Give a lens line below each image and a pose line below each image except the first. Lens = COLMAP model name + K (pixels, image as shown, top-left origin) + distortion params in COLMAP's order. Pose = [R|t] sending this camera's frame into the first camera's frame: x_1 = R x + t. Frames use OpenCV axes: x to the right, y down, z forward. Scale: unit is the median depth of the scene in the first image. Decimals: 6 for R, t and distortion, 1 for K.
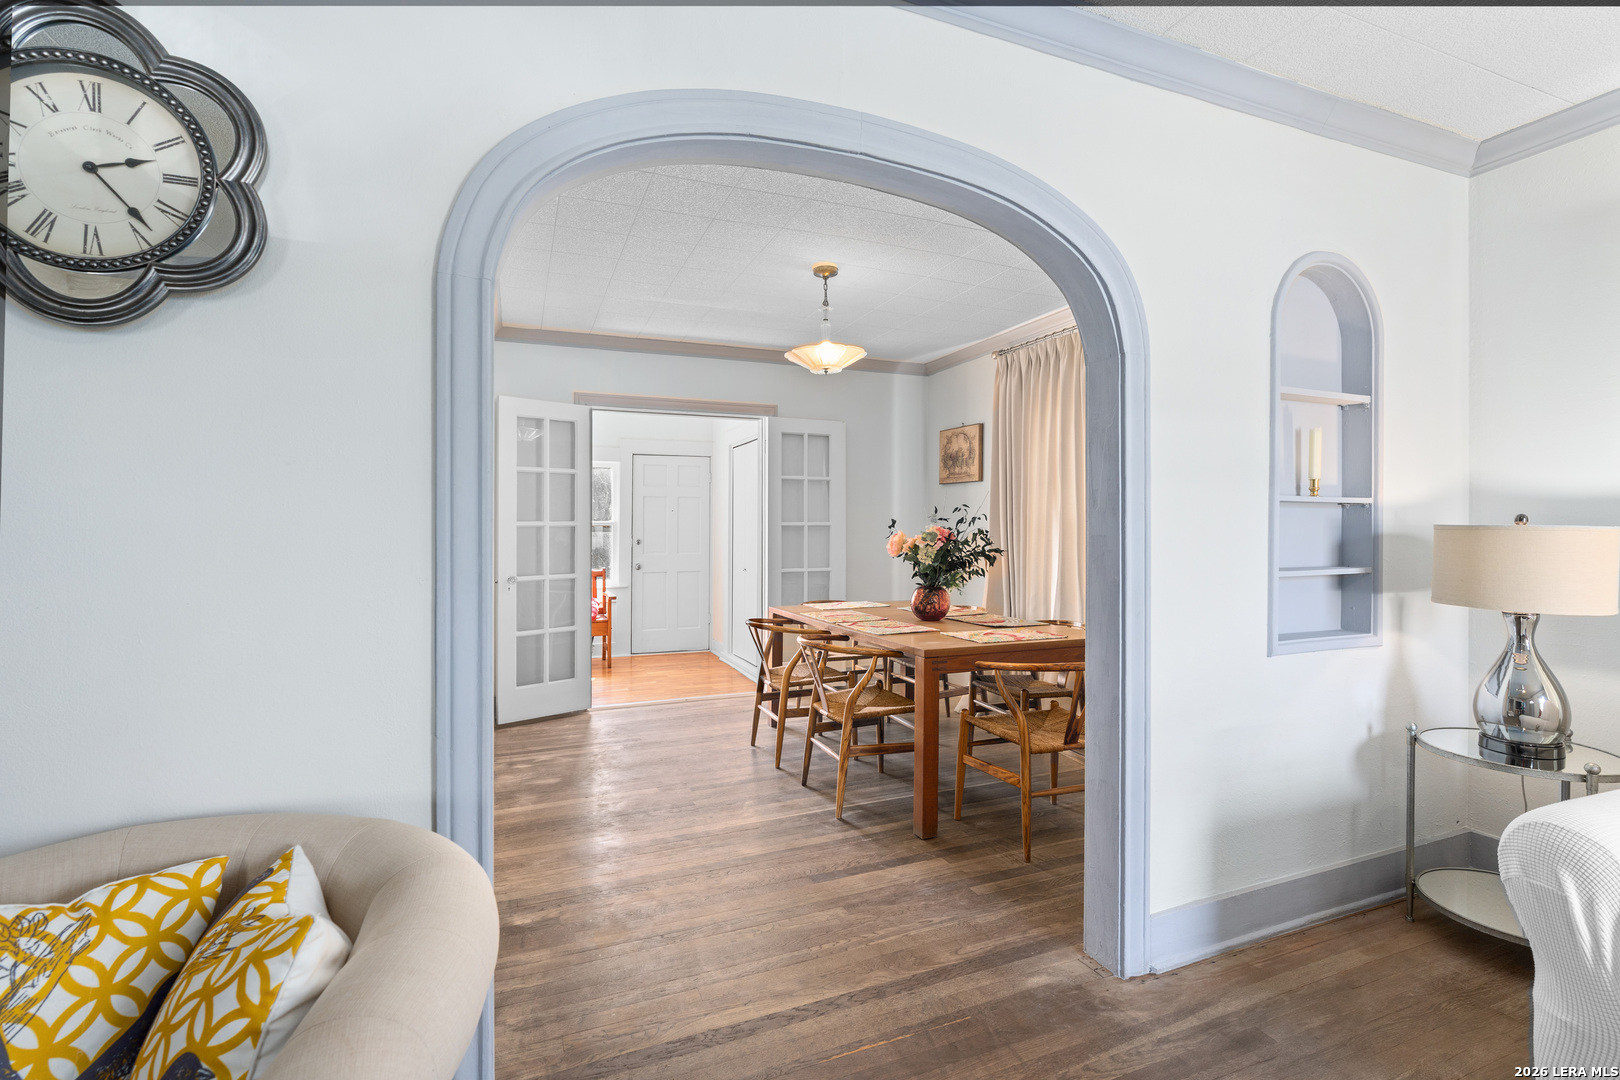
lens RADIAL K [[732.3, 0, 807.9], [0, 732.3, 533.3], [0, 0, 1]] dist [-0.013925, 0.002572]
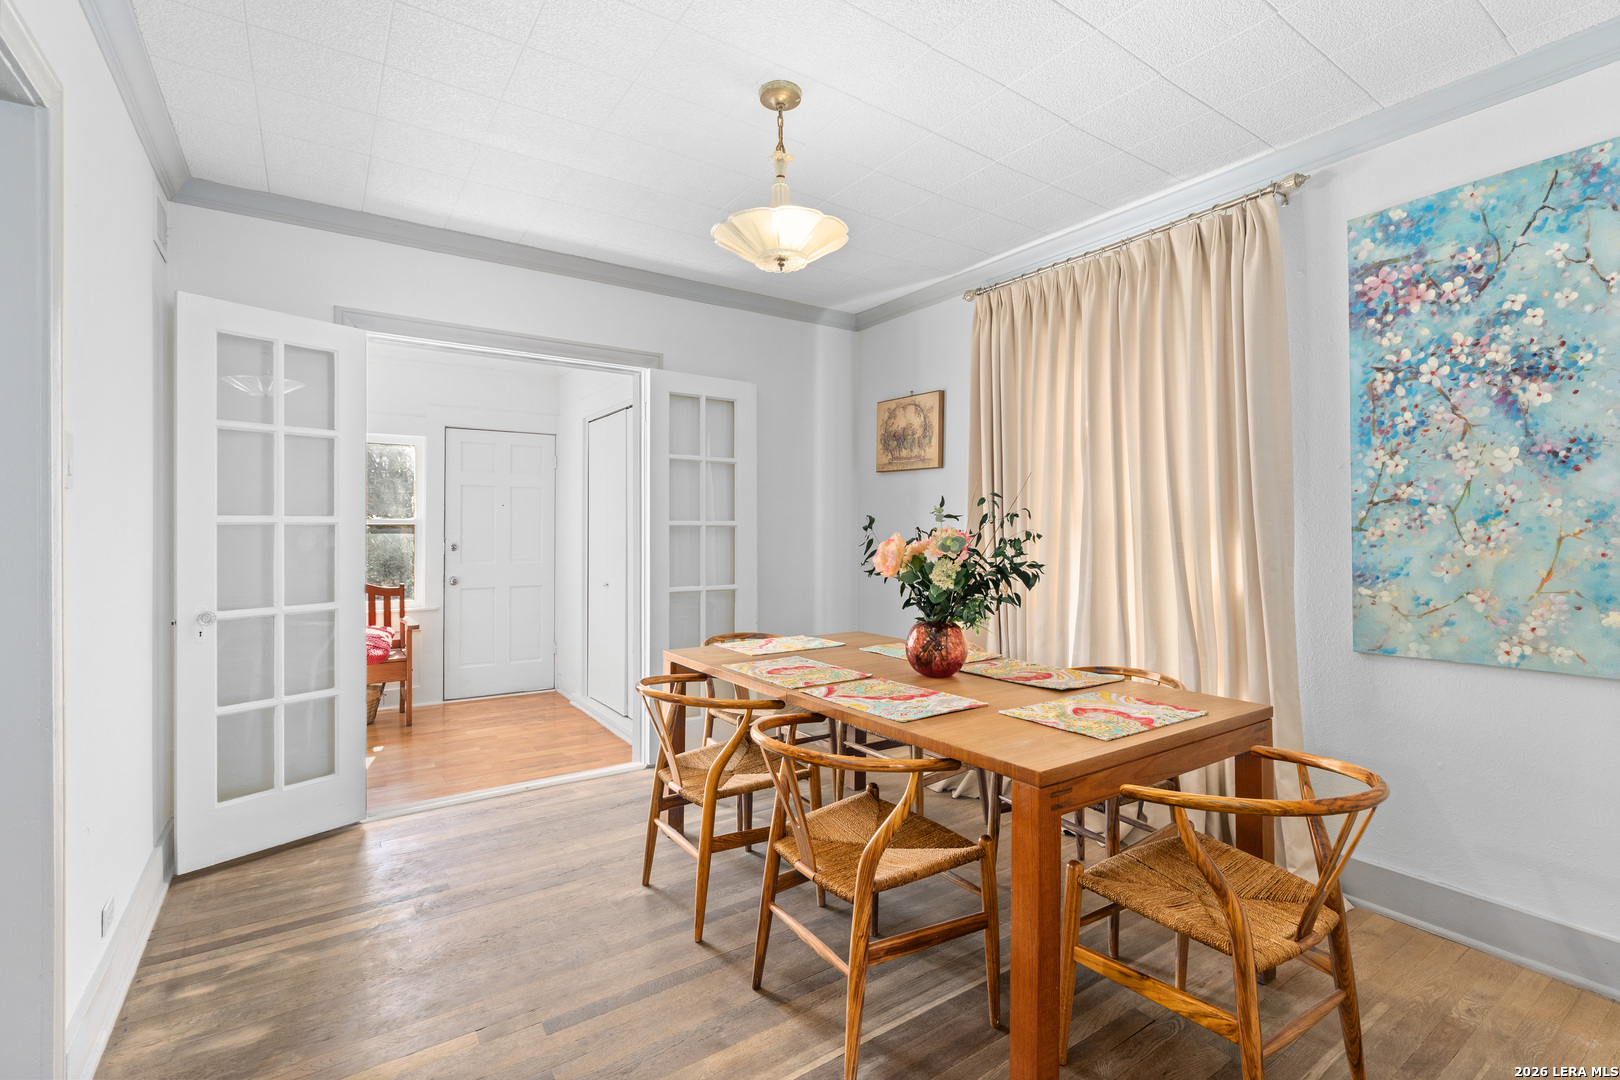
lens RADIAL K [[732.3, 0, 809.8], [0, 732.3, 538.8], [0, 0, 1]] dist [-0.013925, 0.002572]
pose [[0.976839, 0.000544, 0.213976, -0.078623], [-0.001839, 0.999981, 0.005852, -0.003117], [-0.213968, -0.006110, 0.976821, 0.413669]]
